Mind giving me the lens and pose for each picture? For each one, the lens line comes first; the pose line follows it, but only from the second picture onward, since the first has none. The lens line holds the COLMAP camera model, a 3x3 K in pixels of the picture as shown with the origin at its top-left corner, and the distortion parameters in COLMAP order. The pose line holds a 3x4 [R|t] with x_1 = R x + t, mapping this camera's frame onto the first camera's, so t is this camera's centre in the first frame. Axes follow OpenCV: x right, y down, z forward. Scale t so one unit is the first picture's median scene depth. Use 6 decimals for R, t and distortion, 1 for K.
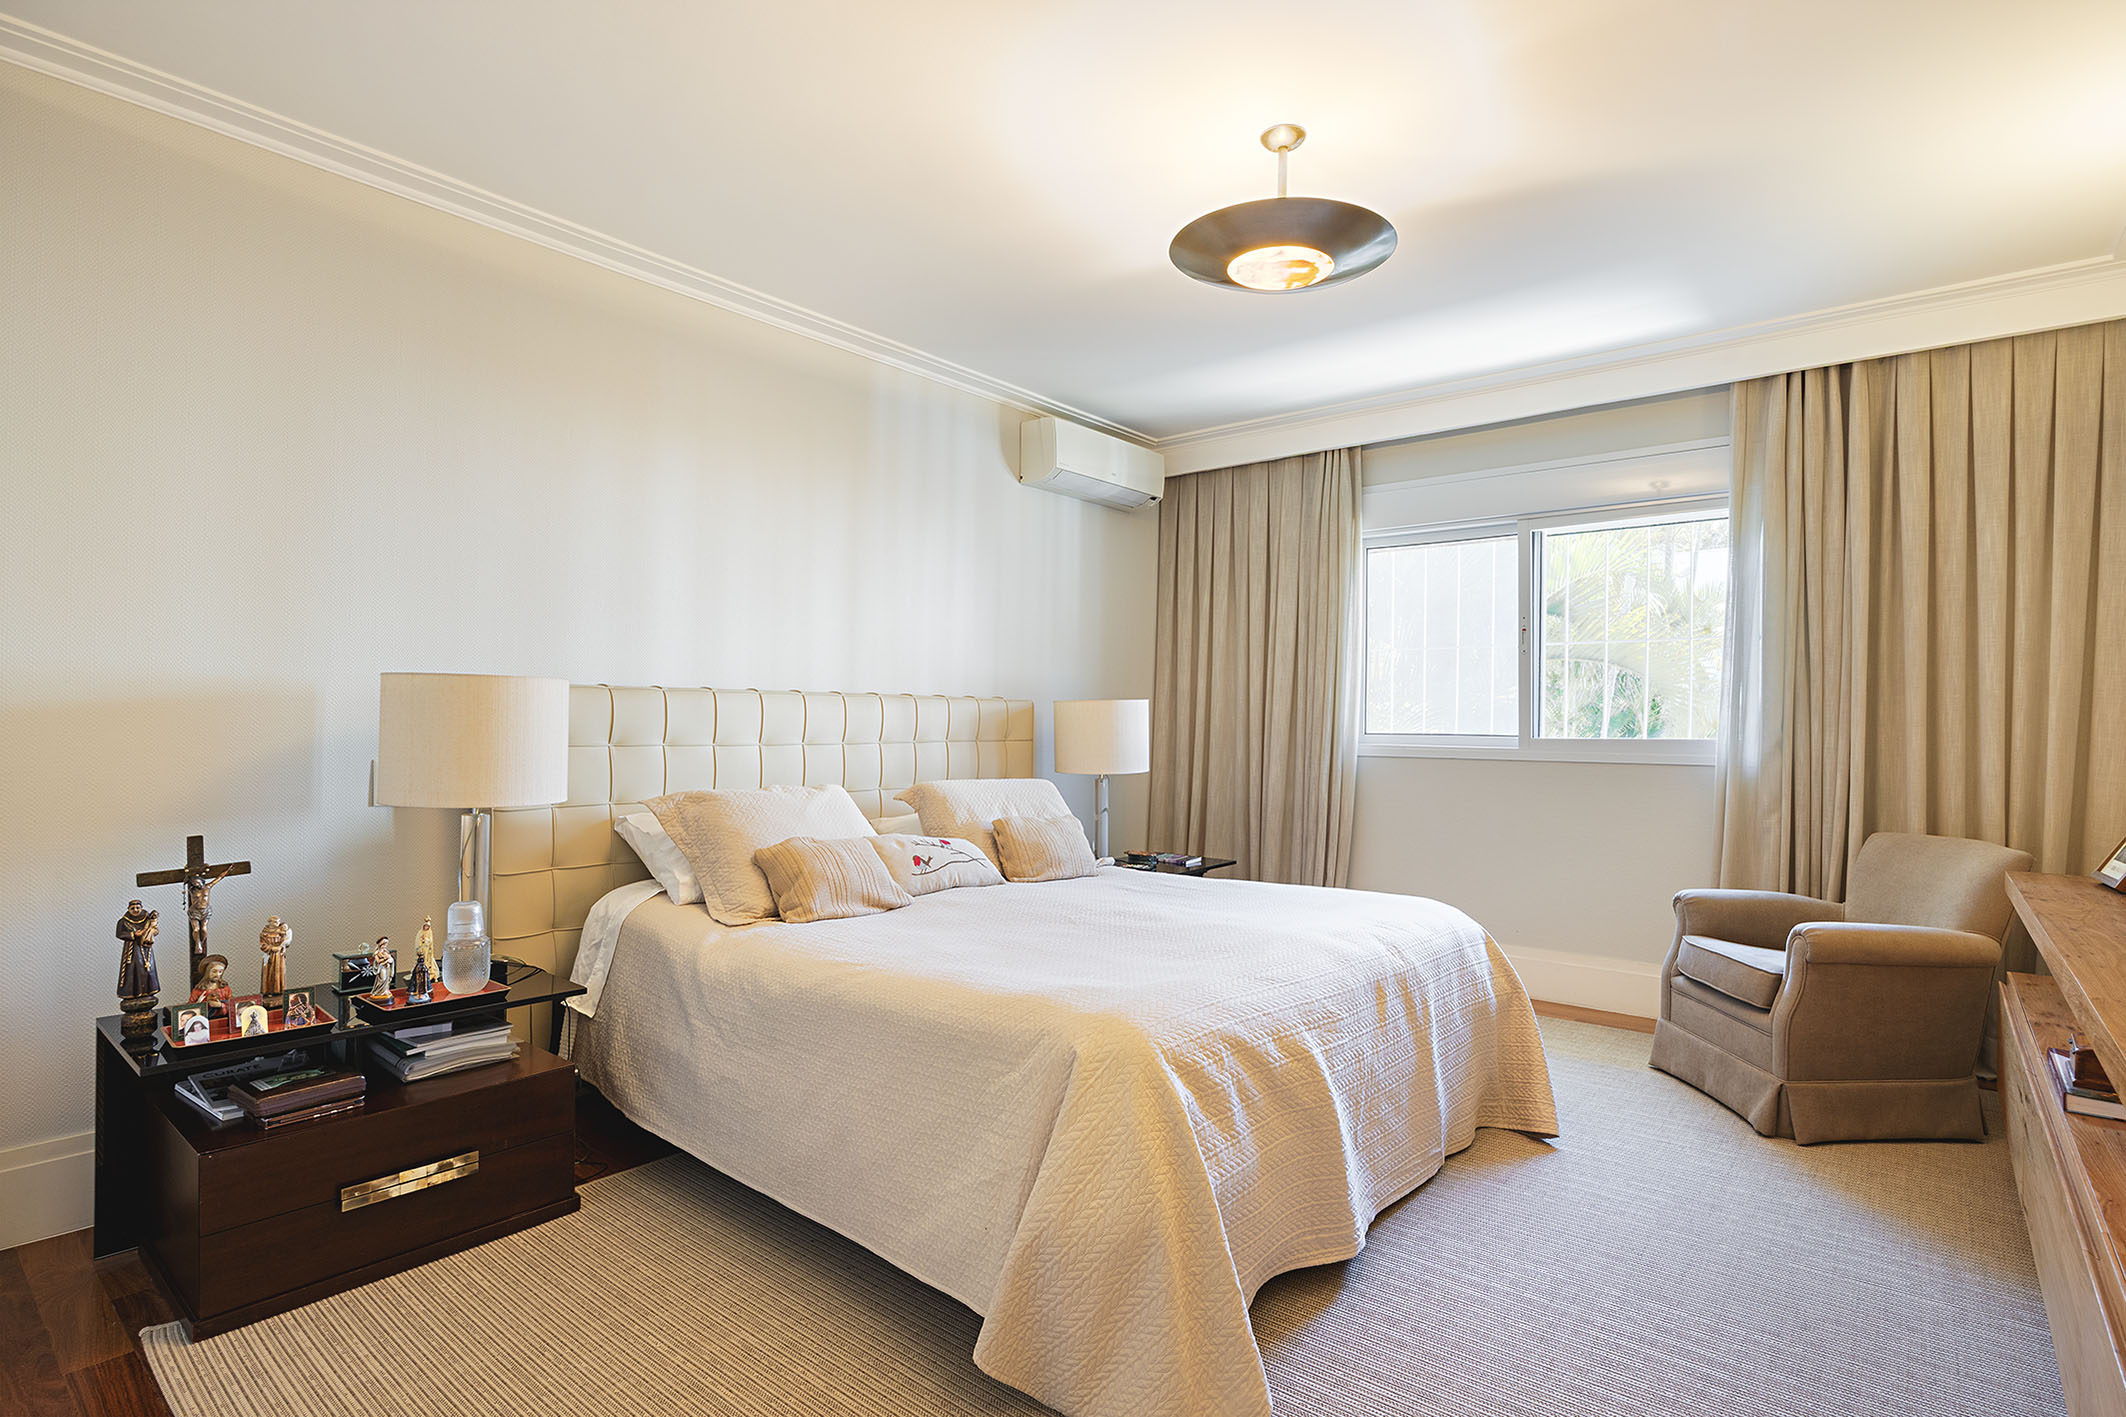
lens RADIAL K [[1027.2, 0, 1100.1], [0, 1027.2, 710.8], [0, 0, 1]] dist [-0.003882, -0.000881]
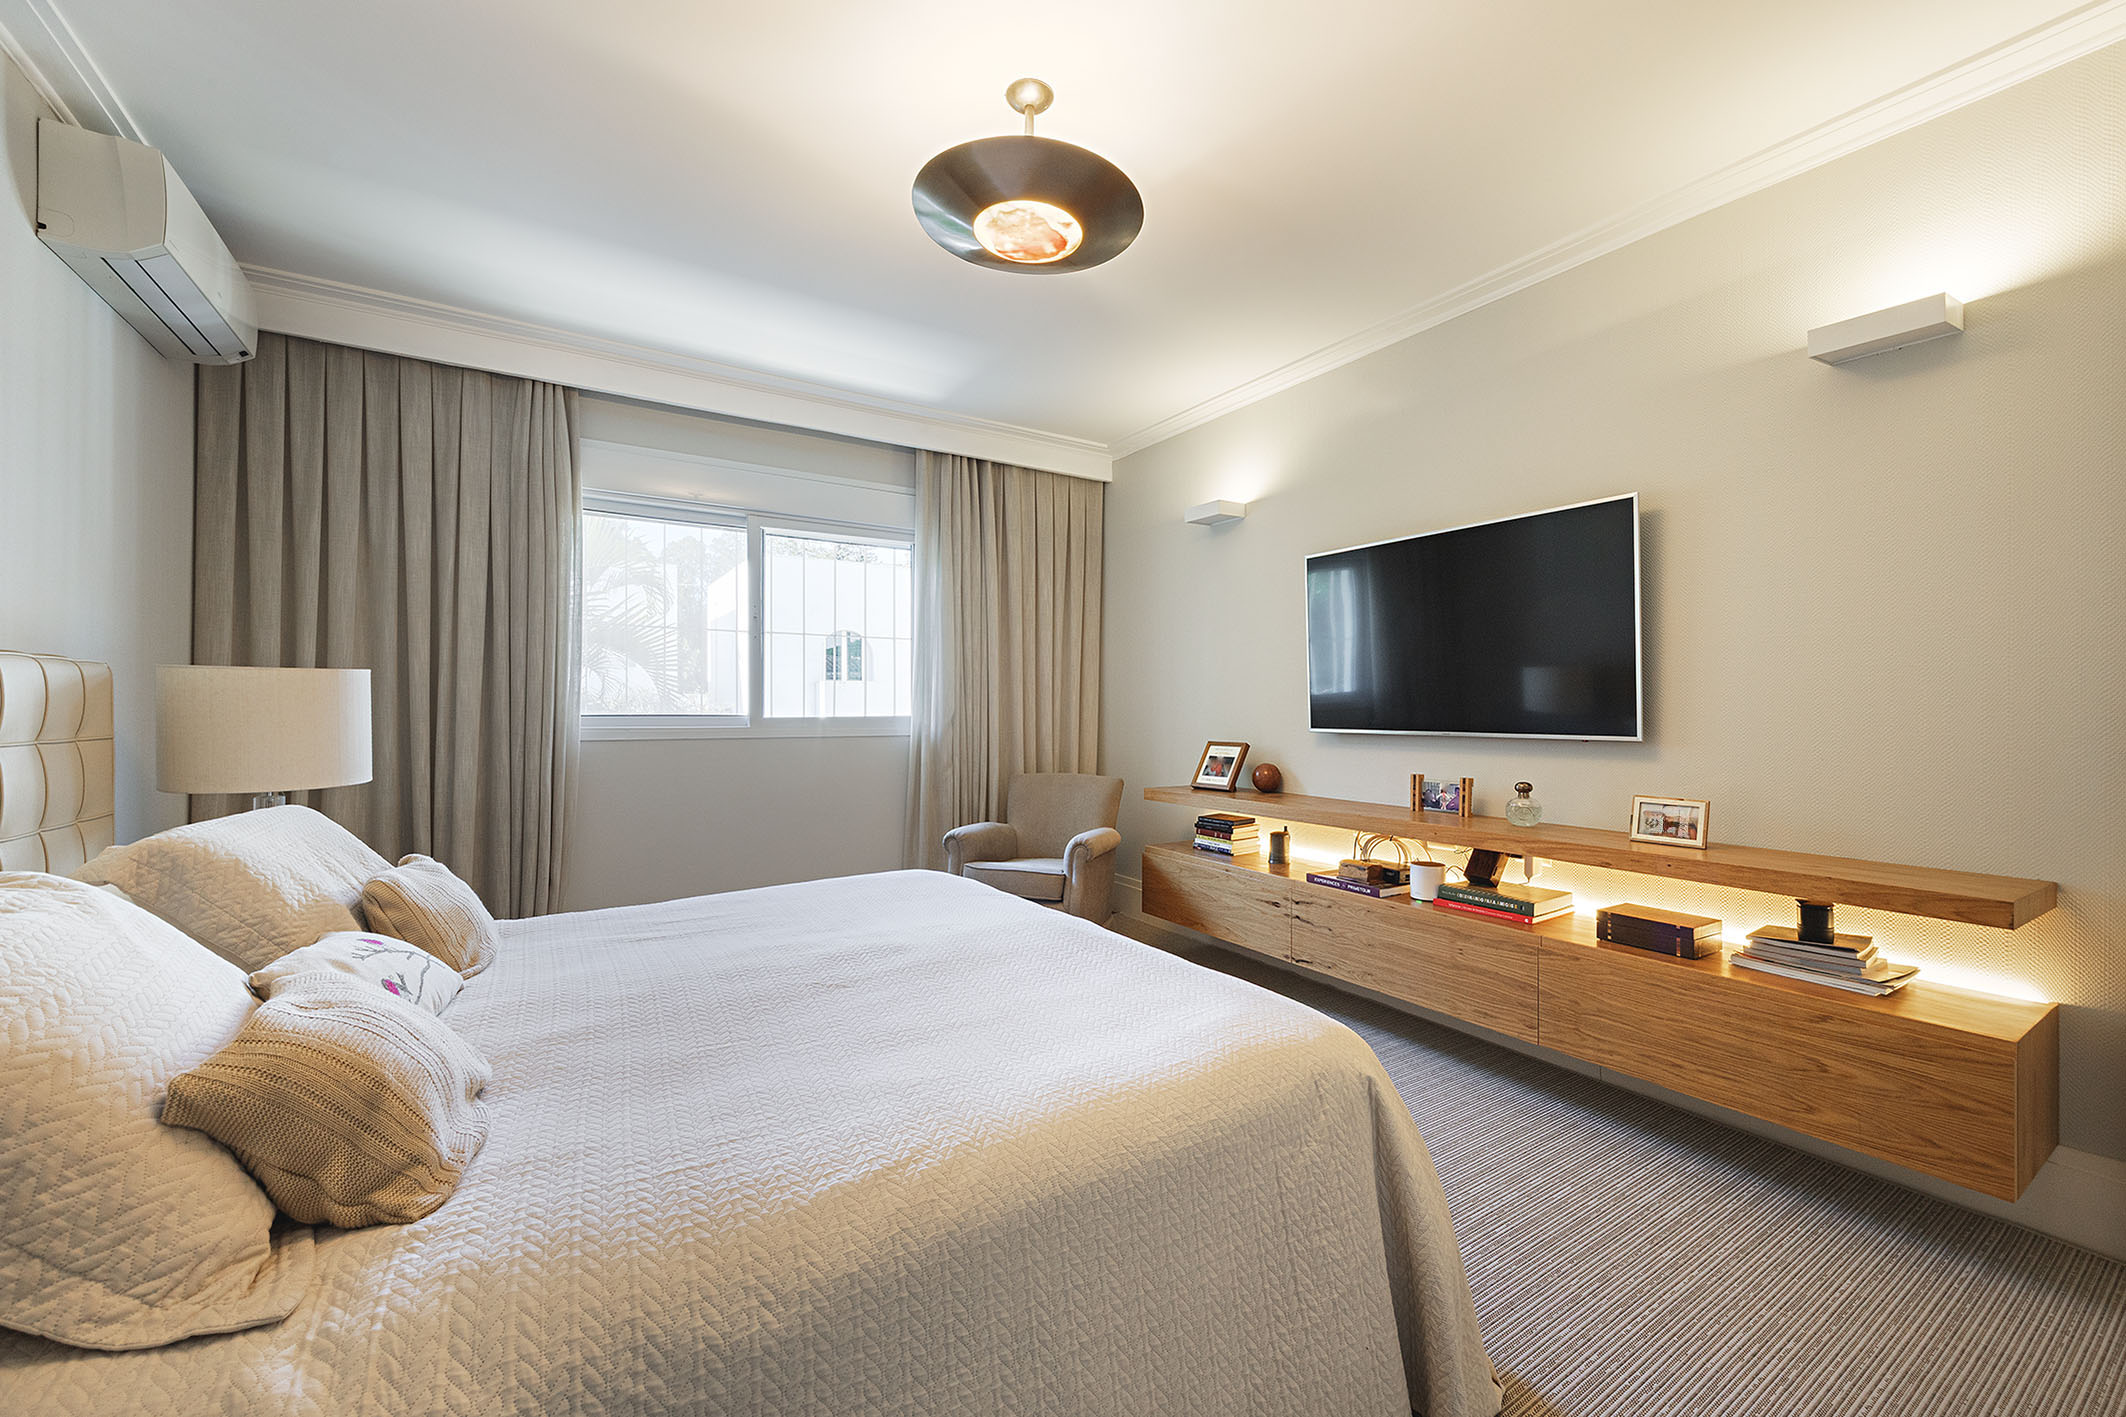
lens RADIAL K [[835.4, 0, 1069.4], [0, 835.4, 709.6], [0, 0, 1]] dist [0.007838, -0.000924]
pose [[0.348193, -0.010446, 0.937365, -0.304940], [-0.013293, 0.999782, 0.016079, 0.000097], [-0.937329, -0.018059, 0.347978, 0.381592]]
